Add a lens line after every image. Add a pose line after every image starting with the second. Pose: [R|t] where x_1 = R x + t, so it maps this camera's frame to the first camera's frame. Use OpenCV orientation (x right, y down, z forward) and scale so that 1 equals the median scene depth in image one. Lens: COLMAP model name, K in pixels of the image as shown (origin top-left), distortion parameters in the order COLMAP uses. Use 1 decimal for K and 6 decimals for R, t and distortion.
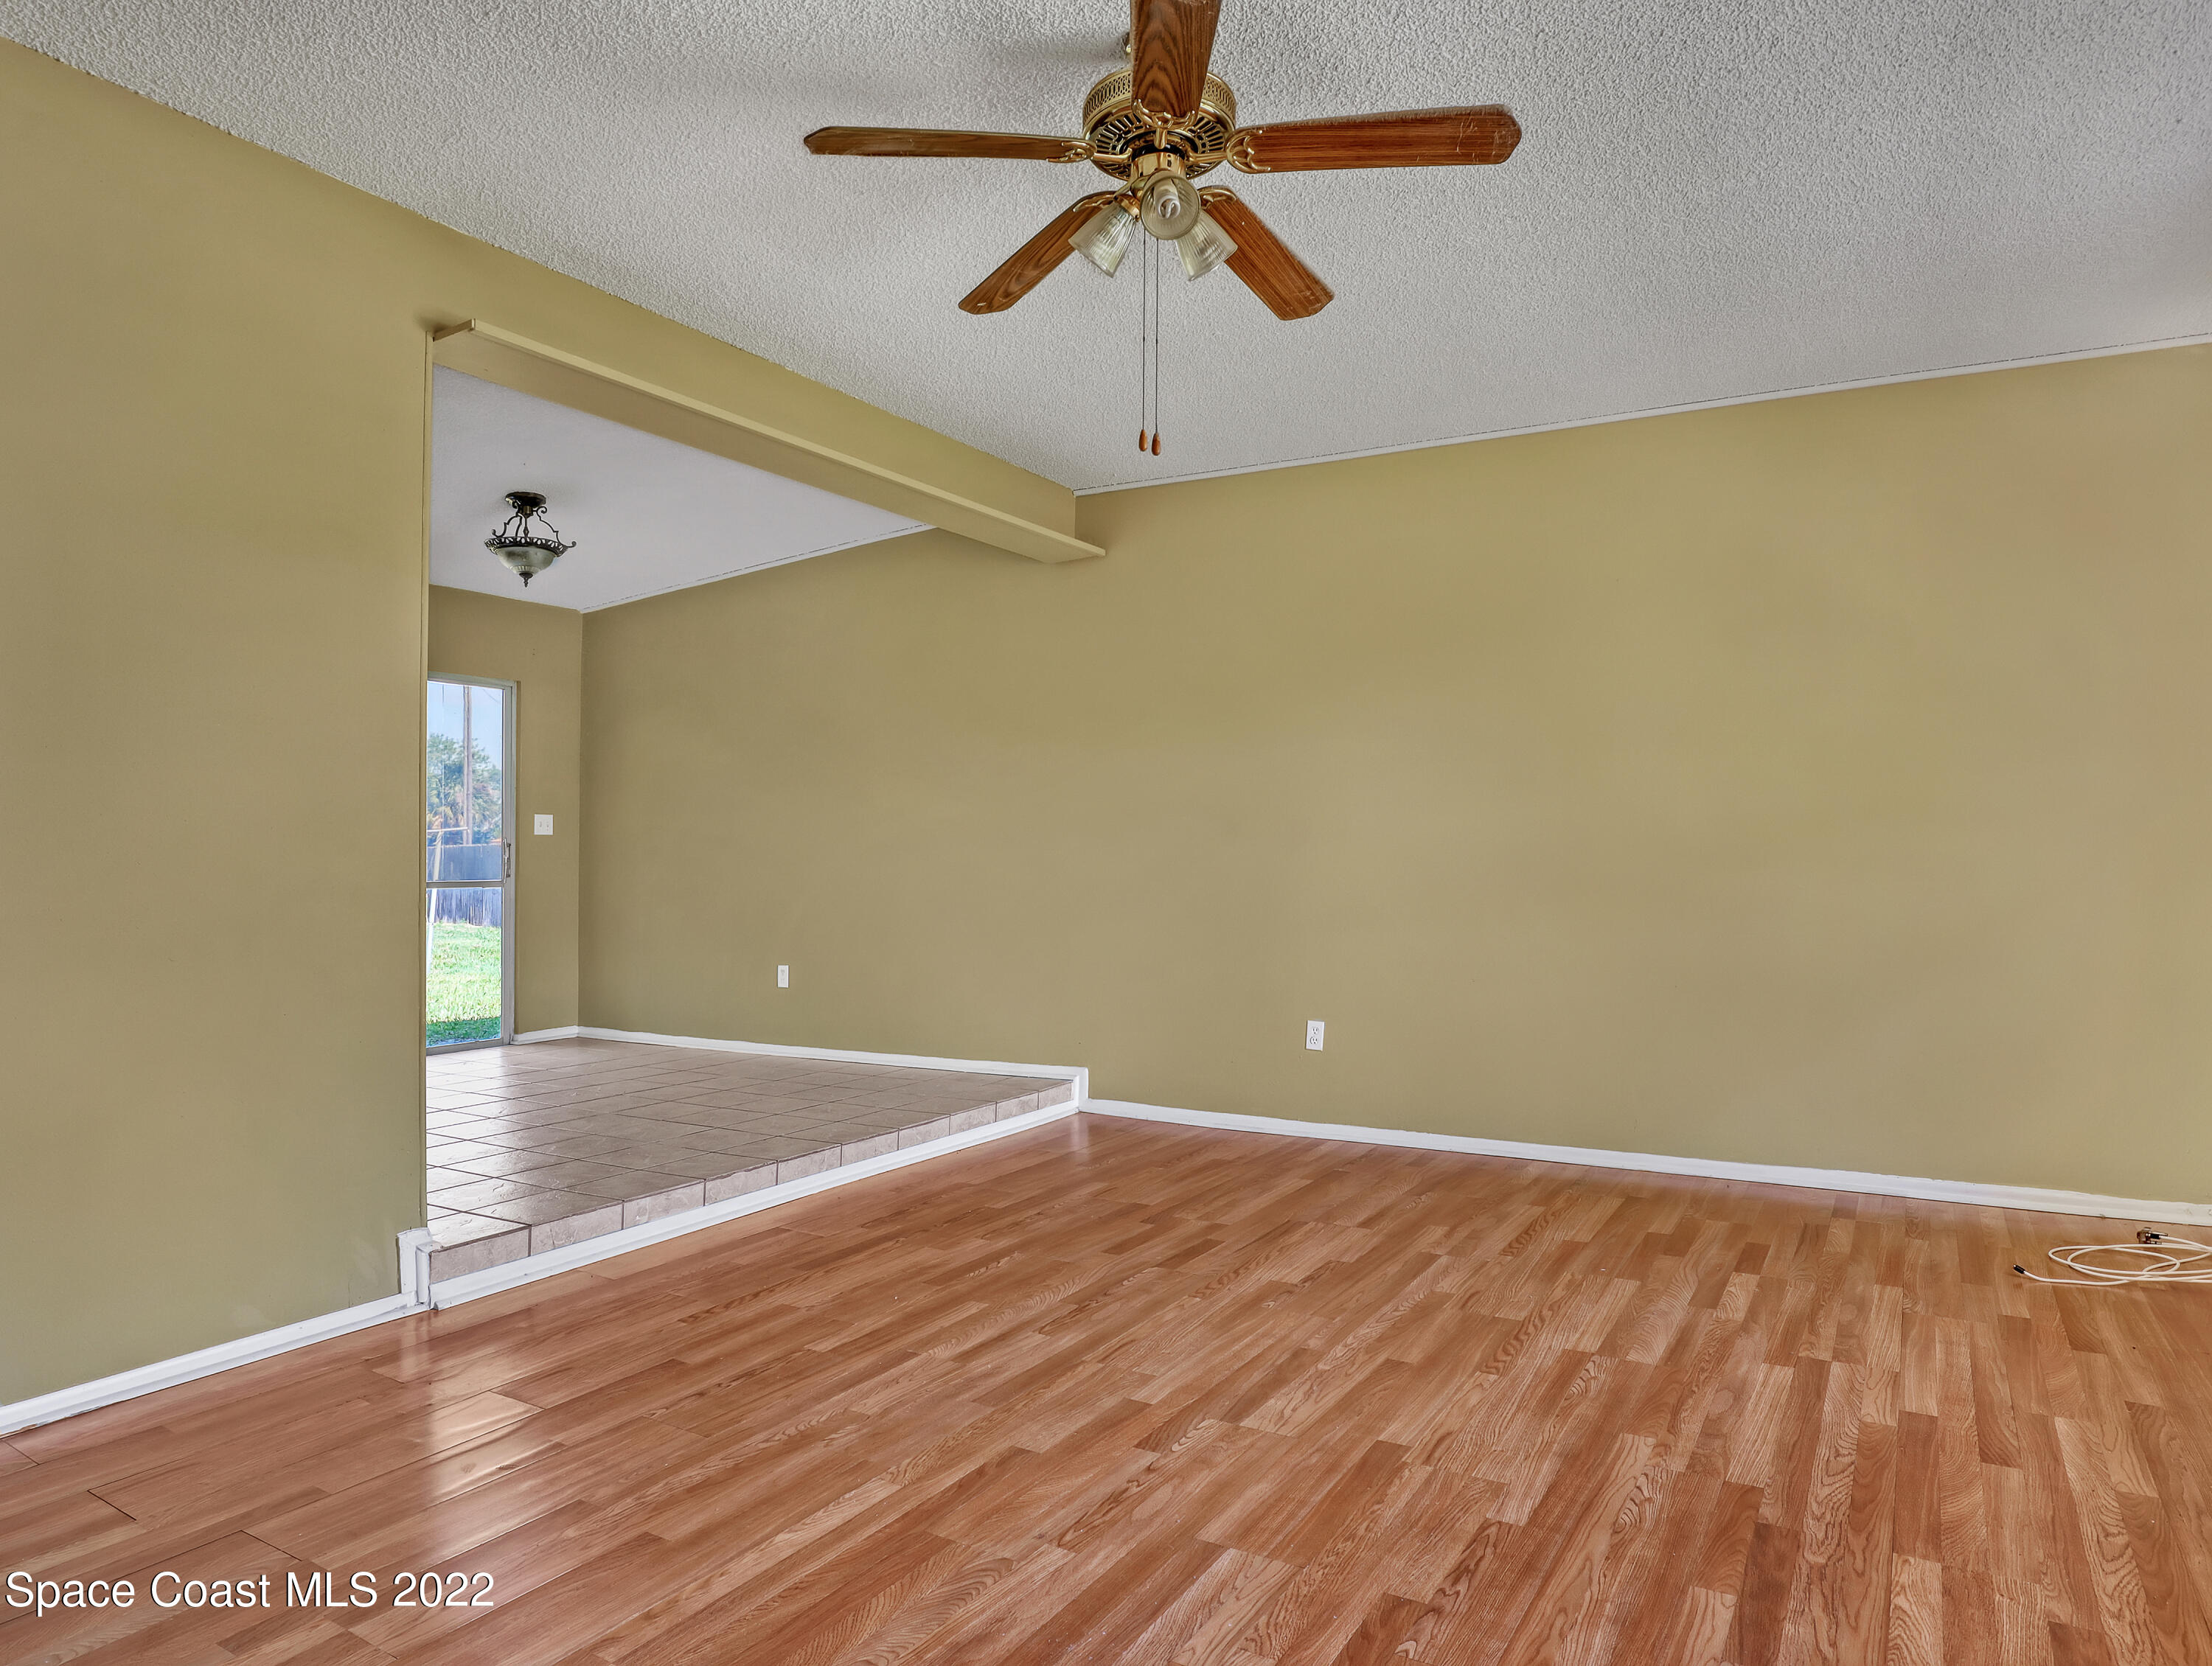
lens RADIAL K [[1332.8, 0, 1098.1], [0, 1332.8, 838.5], [0, 0, 1]] dist [-0.033581, 0.002191]
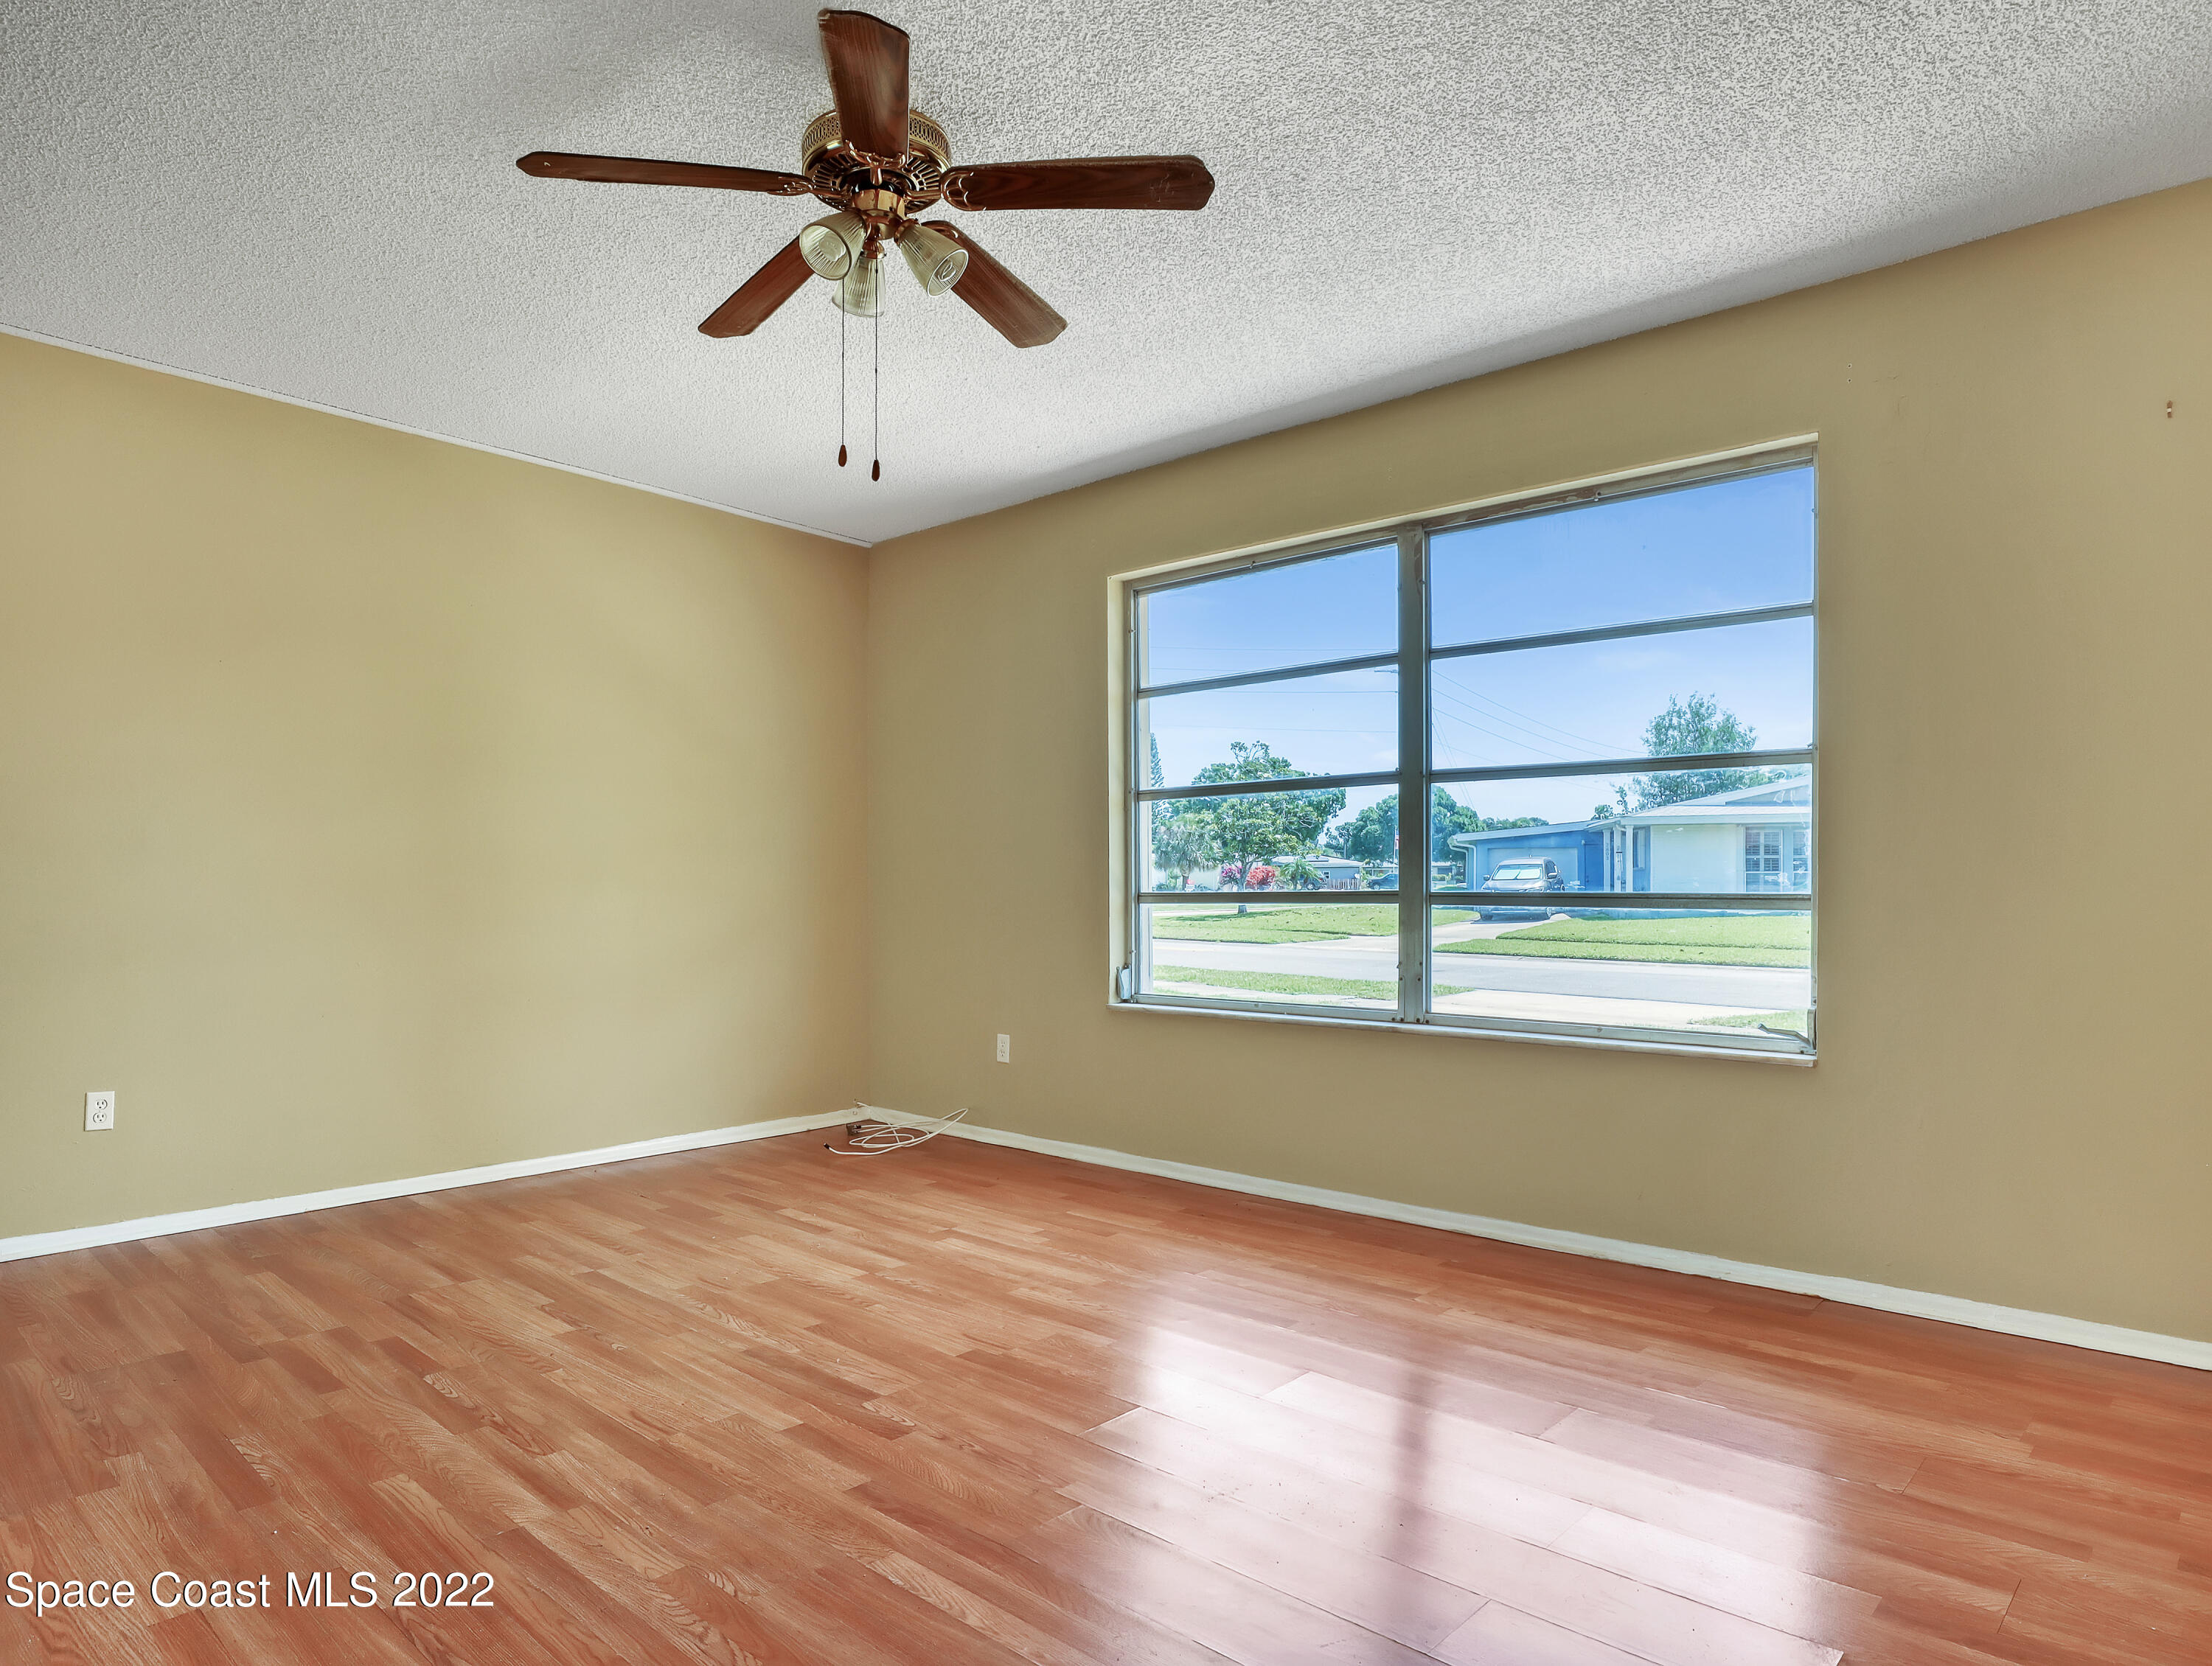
lens RADIAL K [[1333.2, 0, 1049.3], [0, 1333.2, 875.4], [0, 0, 1]] dist [-0.026944, 0.000231]
pose [[0.221840, 0.011251, 0.975018, -0.800142], [-0.017544, 0.999818, -0.007546, 0.016495], [-0.974925, -0.015432, 0.221997, 0.538579]]
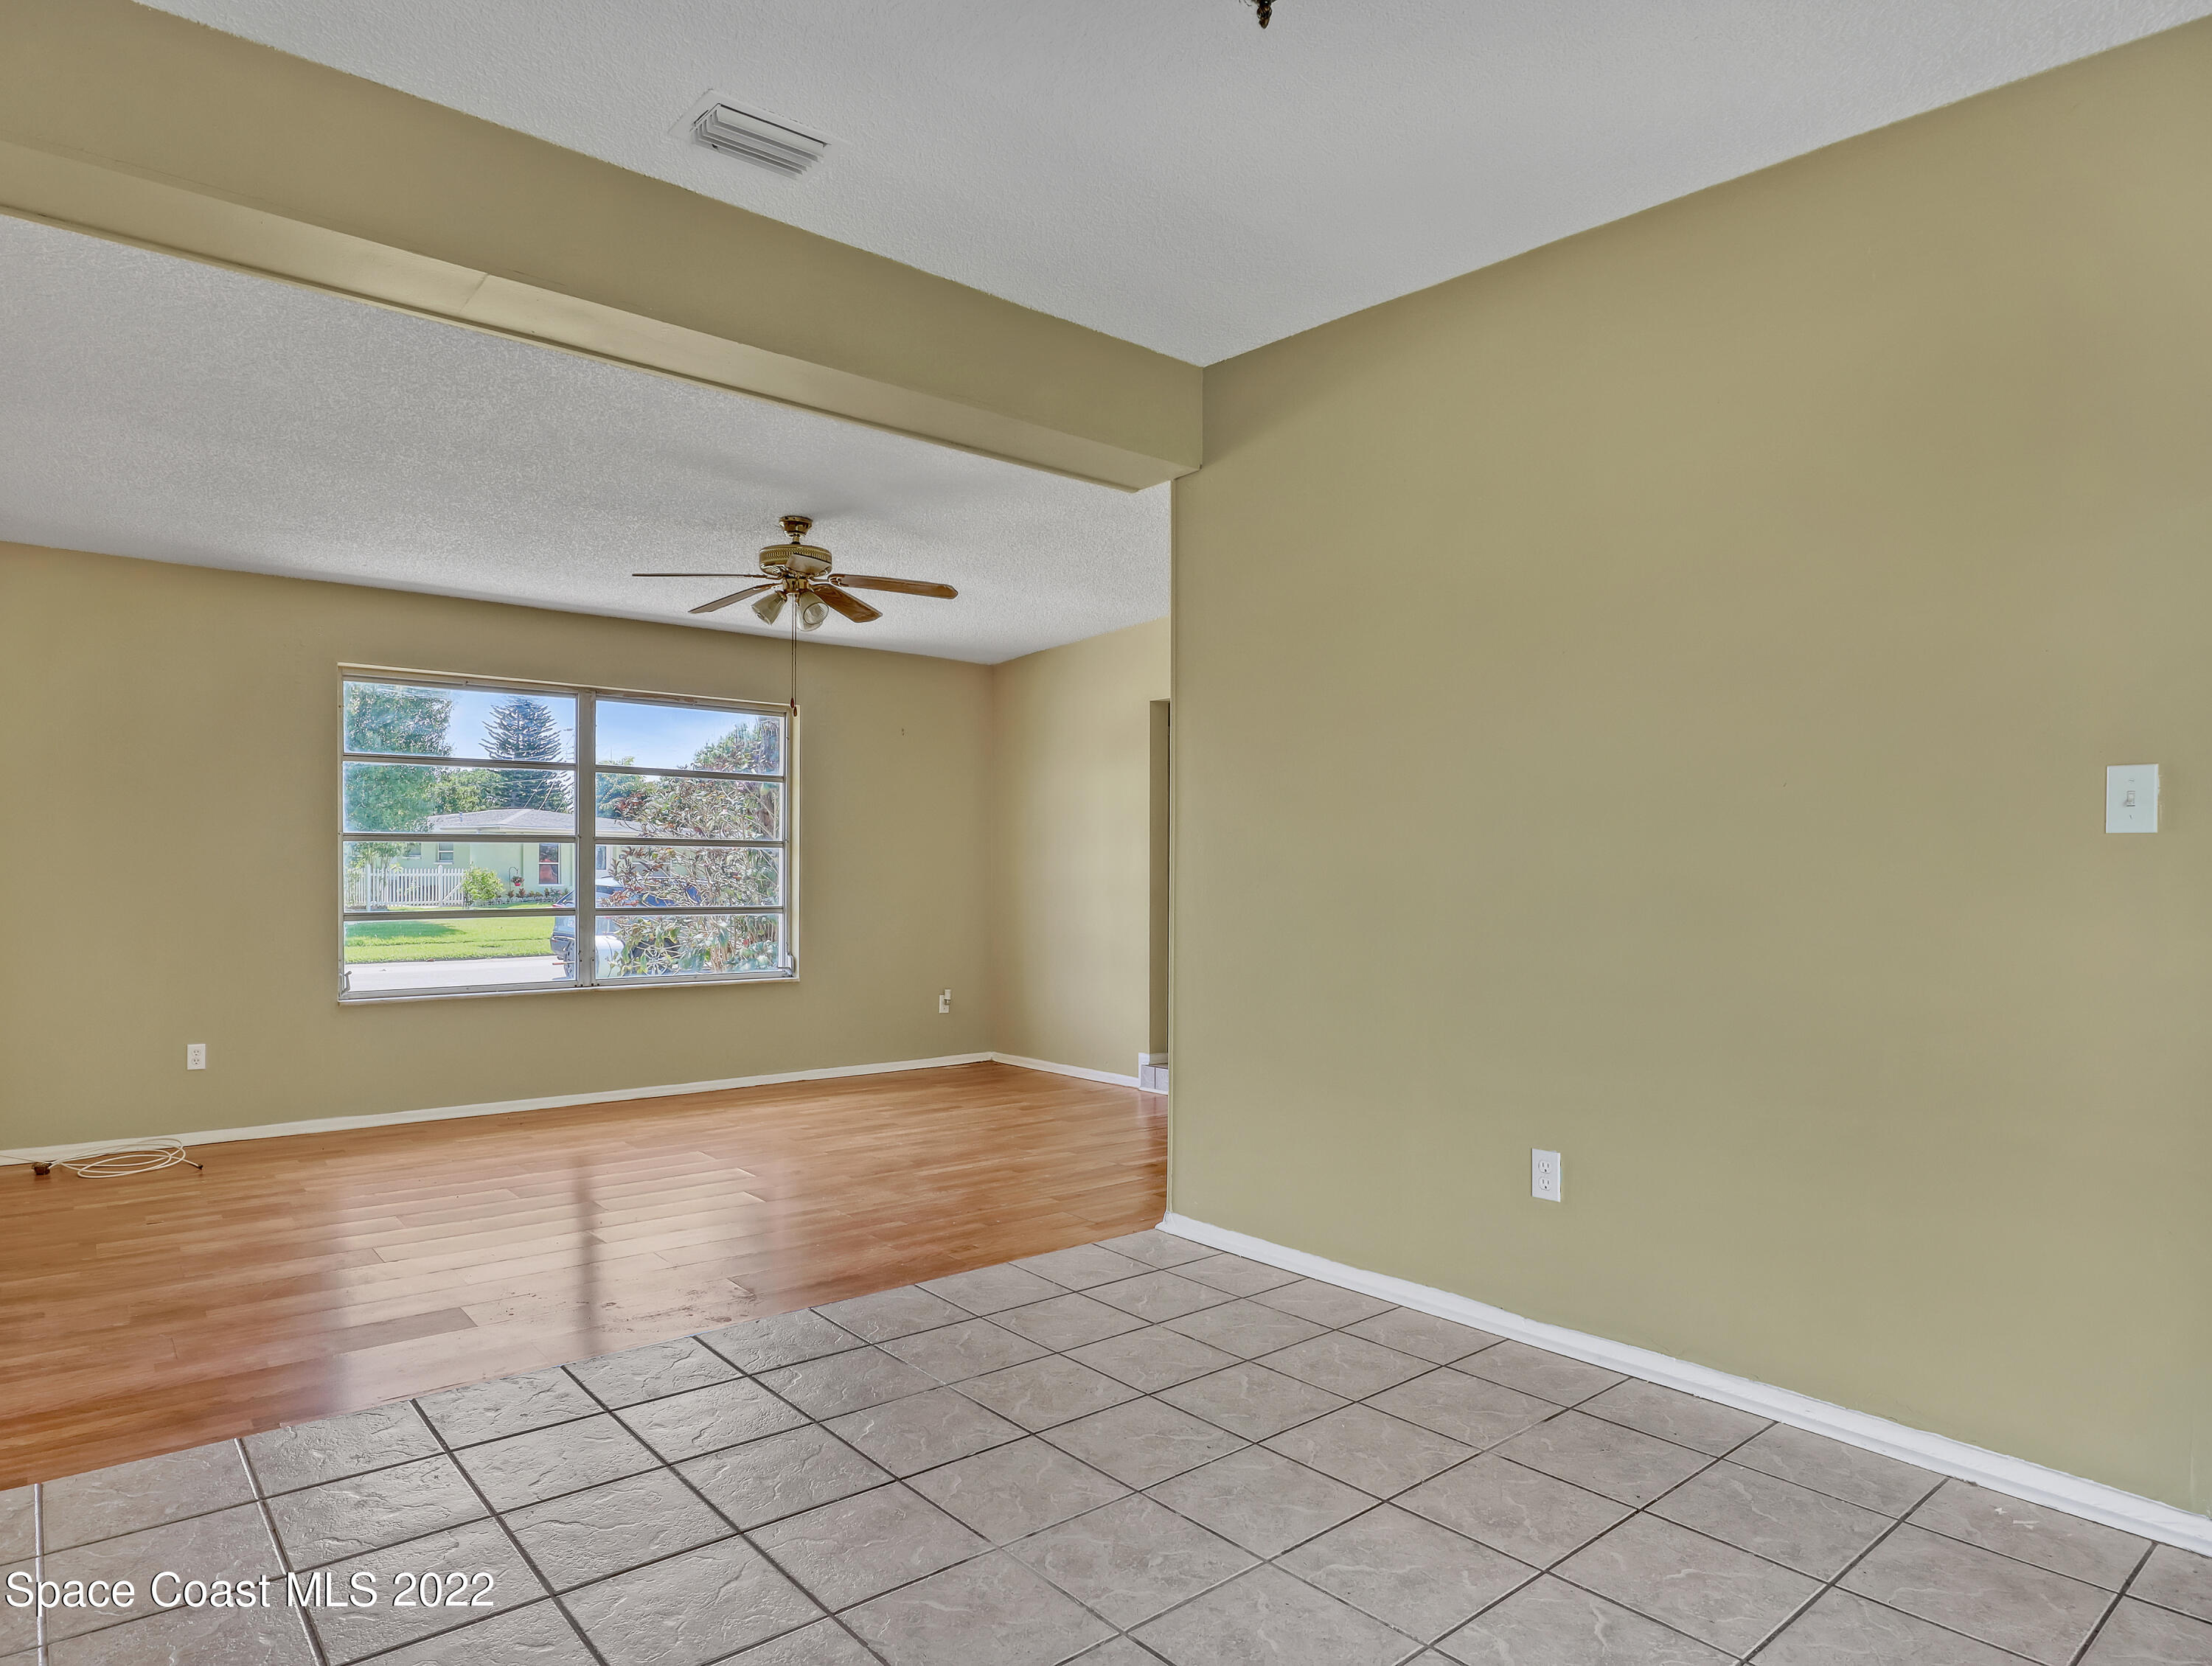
lens RADIAL K [[1283.1, 0, 1094.6], [0, 1283.1, 863.0], [0, 0, 1]] dist [-0.025249, 0.000516]
pose [[-0.948836, 0.008978, 0.315641, -0.911317], [-0.002397, 0.999362, -0.035632, 0.014524], [-0.315760, -0.034566, -0.948209, 2.382587]]
